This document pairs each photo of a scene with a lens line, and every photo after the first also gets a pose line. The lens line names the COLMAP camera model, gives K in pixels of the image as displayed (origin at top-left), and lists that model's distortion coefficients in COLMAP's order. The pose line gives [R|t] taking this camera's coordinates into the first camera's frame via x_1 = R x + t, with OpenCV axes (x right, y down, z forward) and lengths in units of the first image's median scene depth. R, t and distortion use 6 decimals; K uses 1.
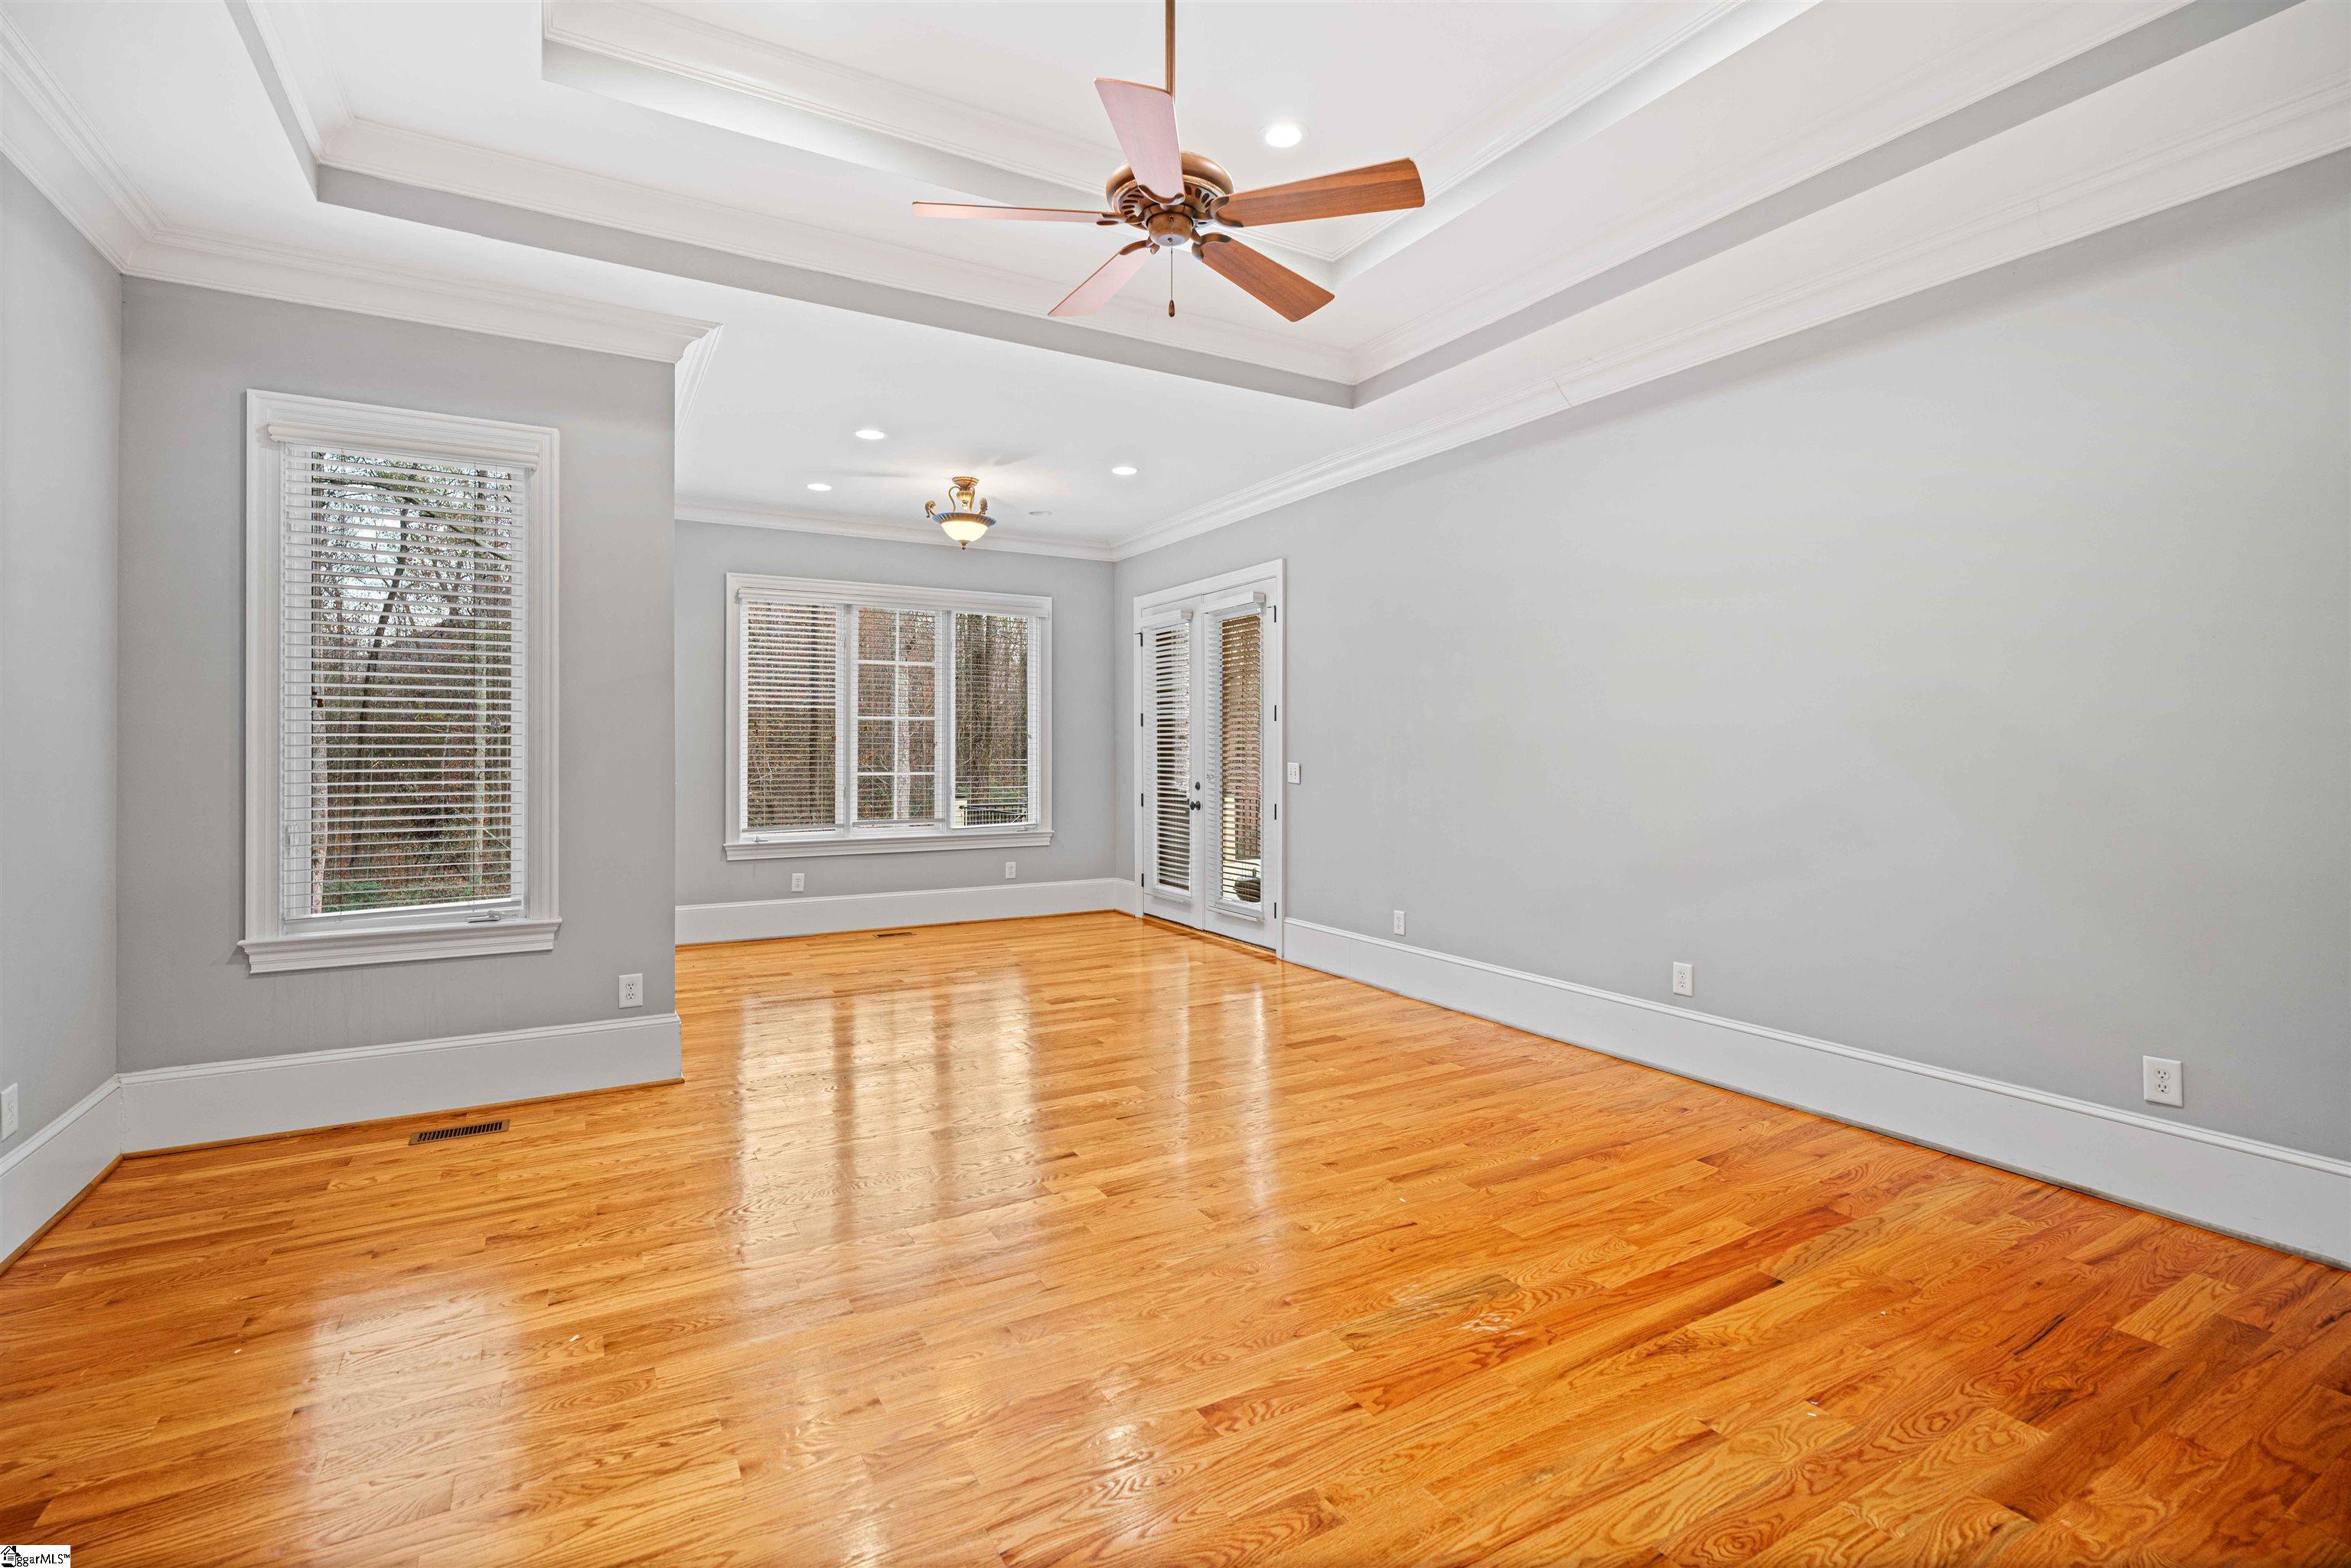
lens RADIAL K [[1059.7, 0, 1221.9], [0, 1059.7, 747.1], [0, 0, 1]] dist [-0.007813, 0.002579]
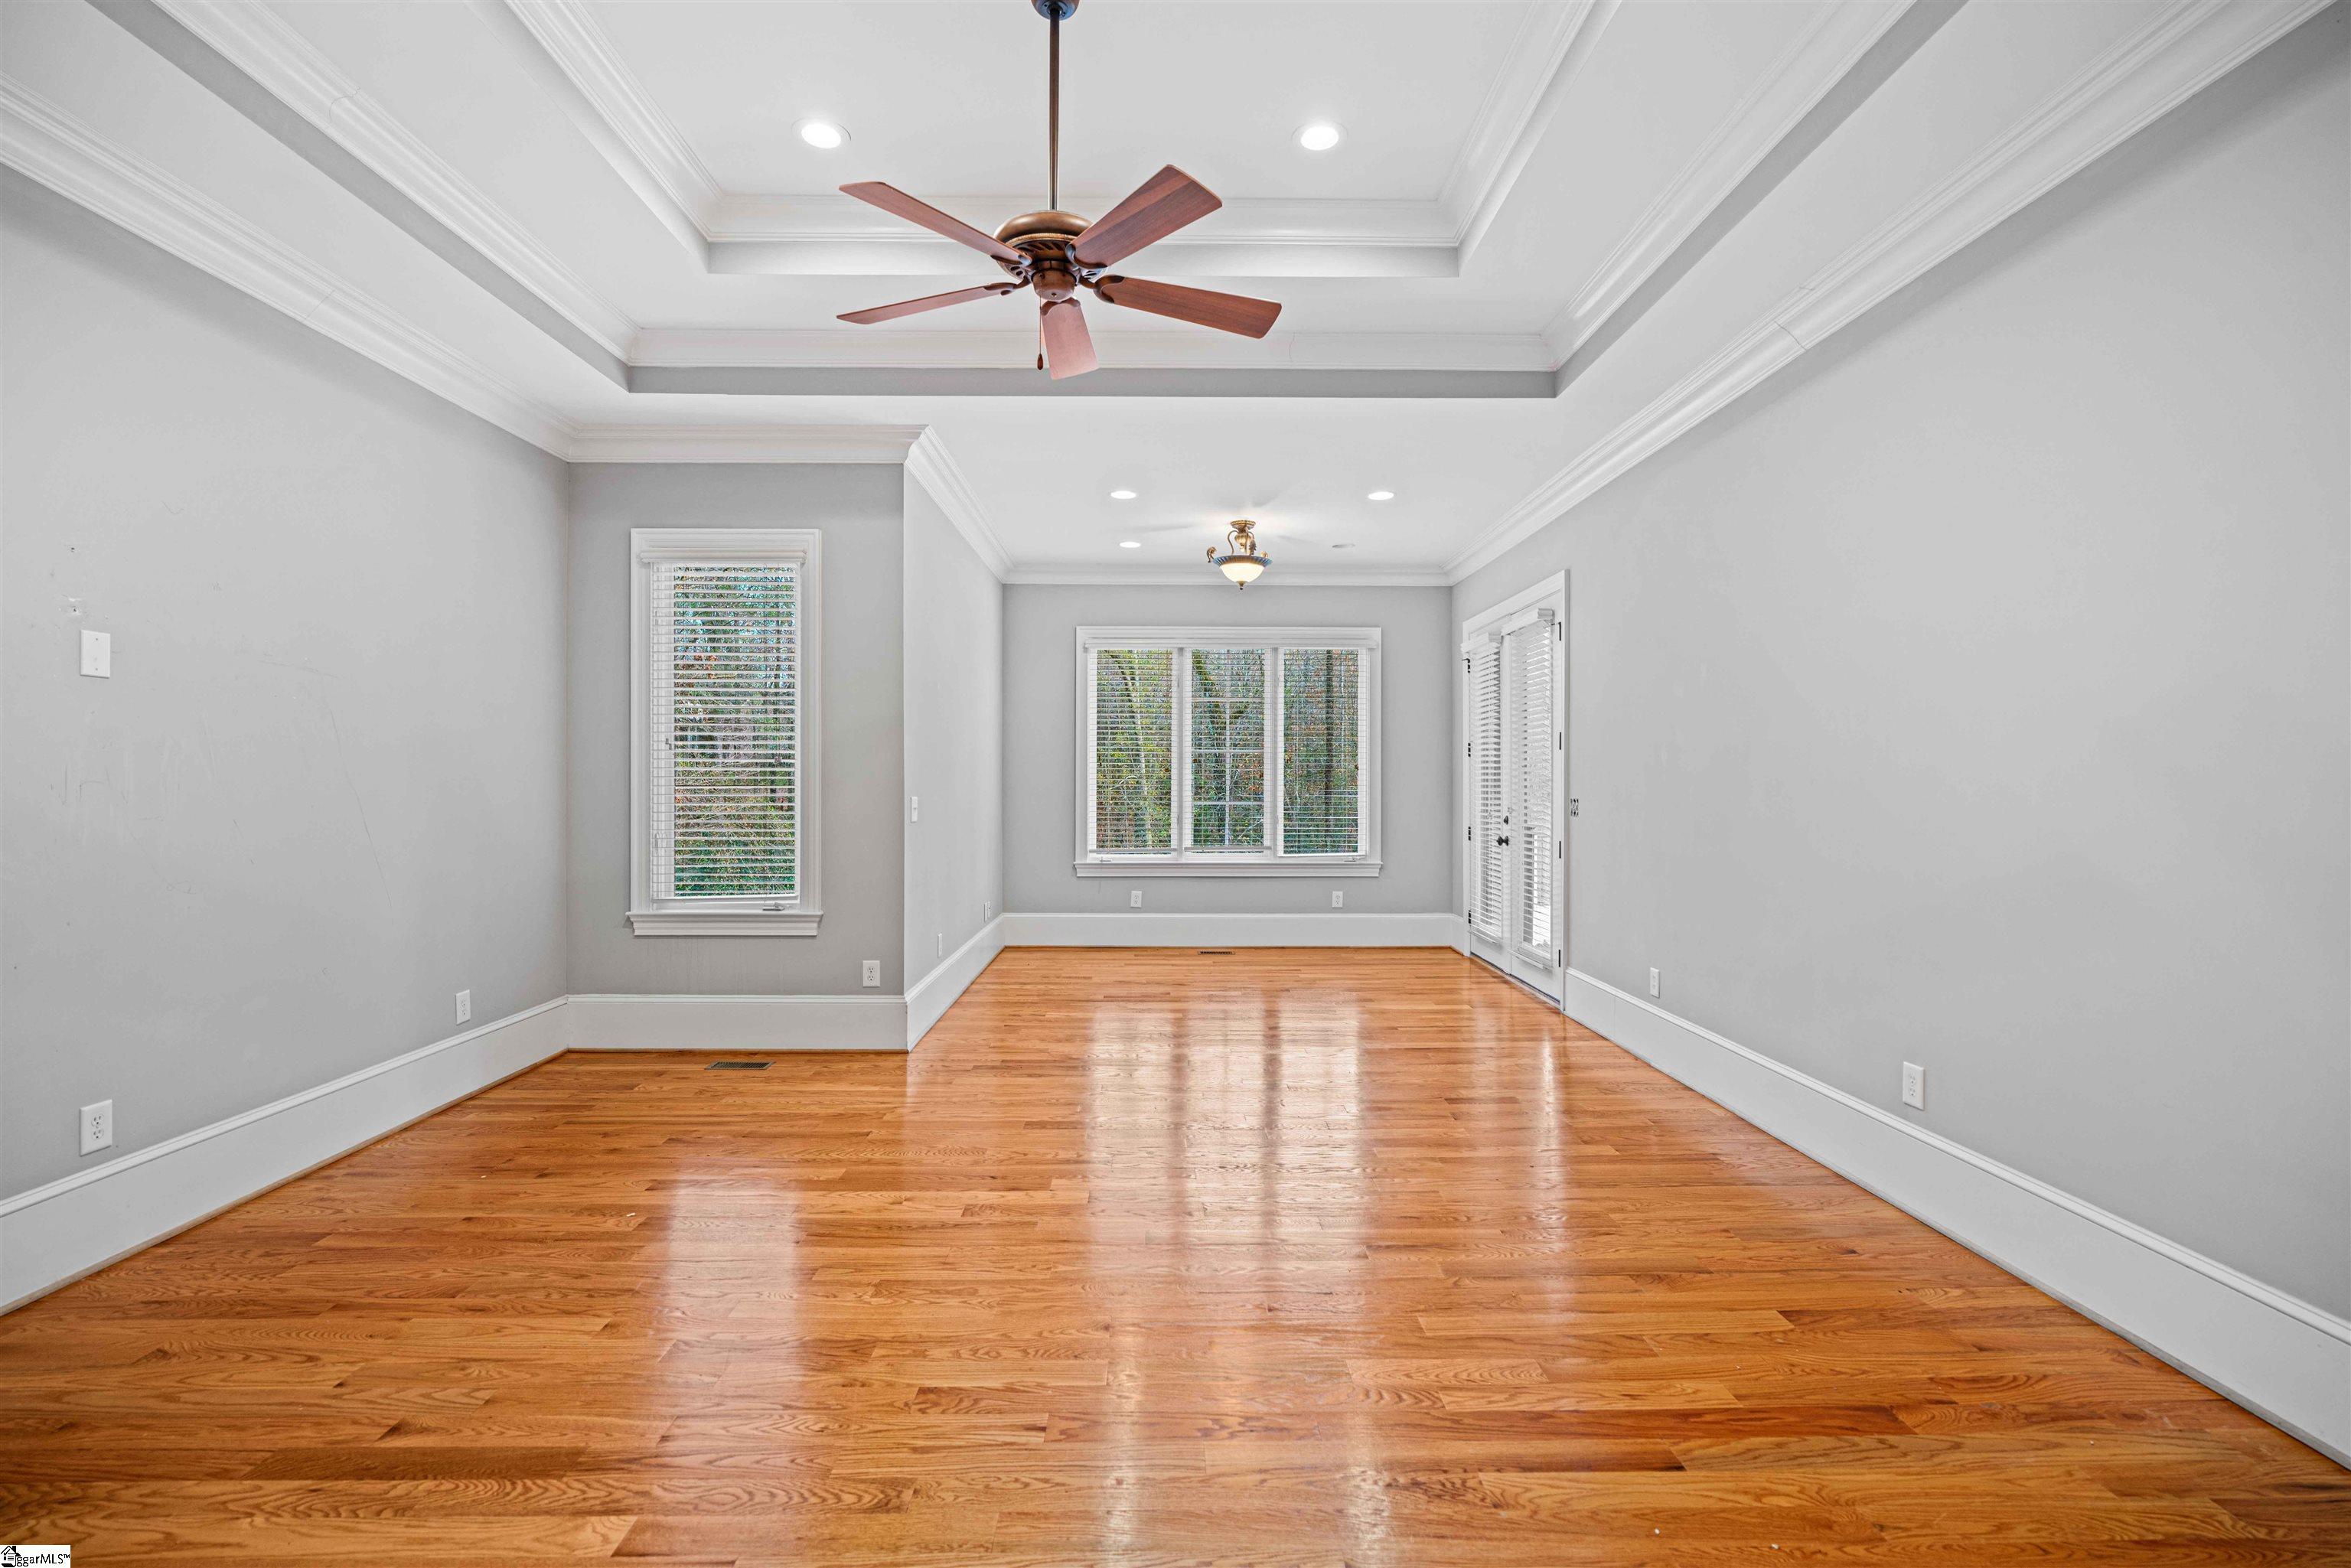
lens RADIAL K [[1059.7, 0, 1183.0], [0, 1059.7, 783.6], [0, 0, 1]] dist [-0.007813, 0.002579]
pose [[0.871801, 0.002965, -0.489851, 0.366209], [-0.000488, 0.999986, 0.005184, -0.000132], [0.489859, -0.004281, 0.871791, 0.092096]]
